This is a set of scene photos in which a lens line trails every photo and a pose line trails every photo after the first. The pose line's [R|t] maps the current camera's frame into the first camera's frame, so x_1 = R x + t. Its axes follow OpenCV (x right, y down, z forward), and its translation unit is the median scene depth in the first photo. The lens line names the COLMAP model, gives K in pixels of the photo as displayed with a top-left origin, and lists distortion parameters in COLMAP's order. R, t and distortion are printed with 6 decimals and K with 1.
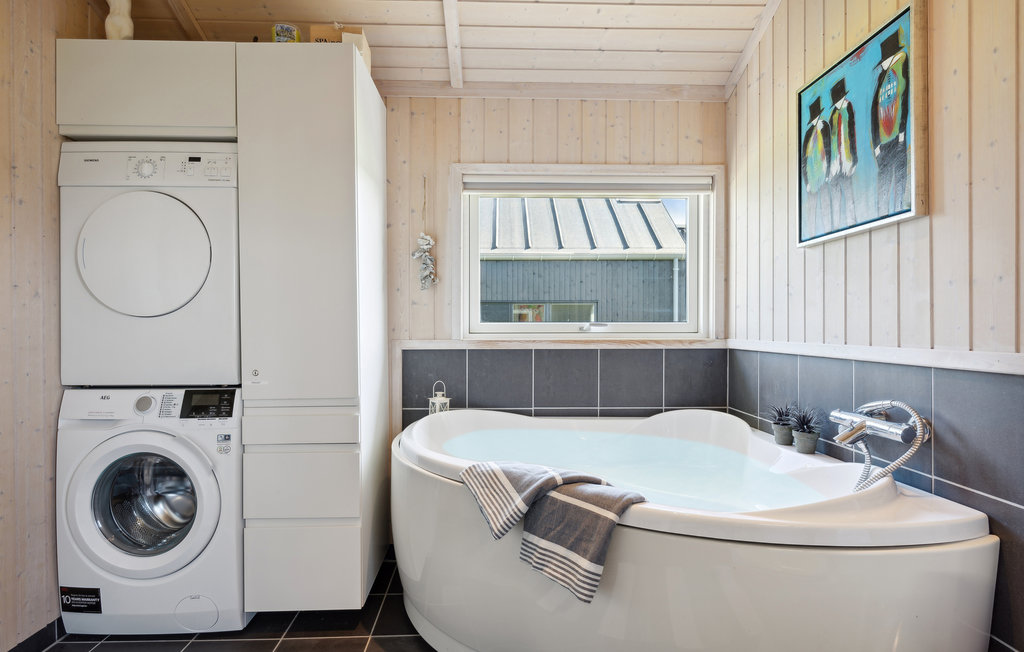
lens RADIAL K [[563.5, 0, 512.0], [0, 563.5, 326.0], [0, 0, 1]] dist [0.002687, 0.000327]
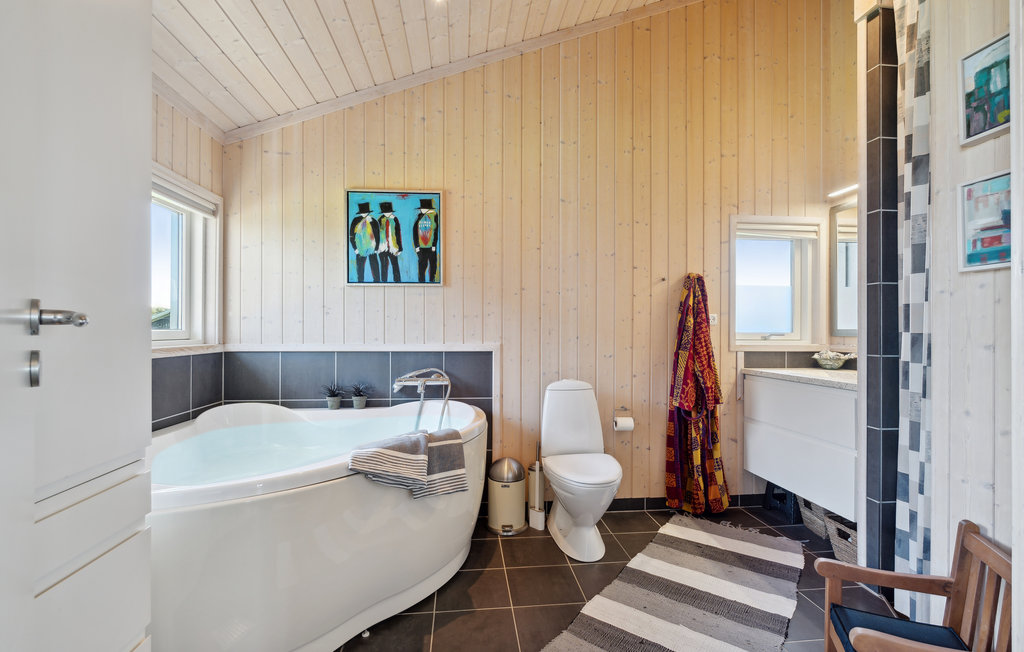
lens RADIAL K [[478.6, 0, 512.1], [0, 478.6, 329.7], [0, 0, 1]] dist [-0.001234, 0.000086]
pose [[-0.068336, 0.006958, 0.997638, -1.001784], [-0.003222, 0.999969, -0.007195, -0.003024], [-0.997657, -0.003706, -0.068311, 0.681085]]
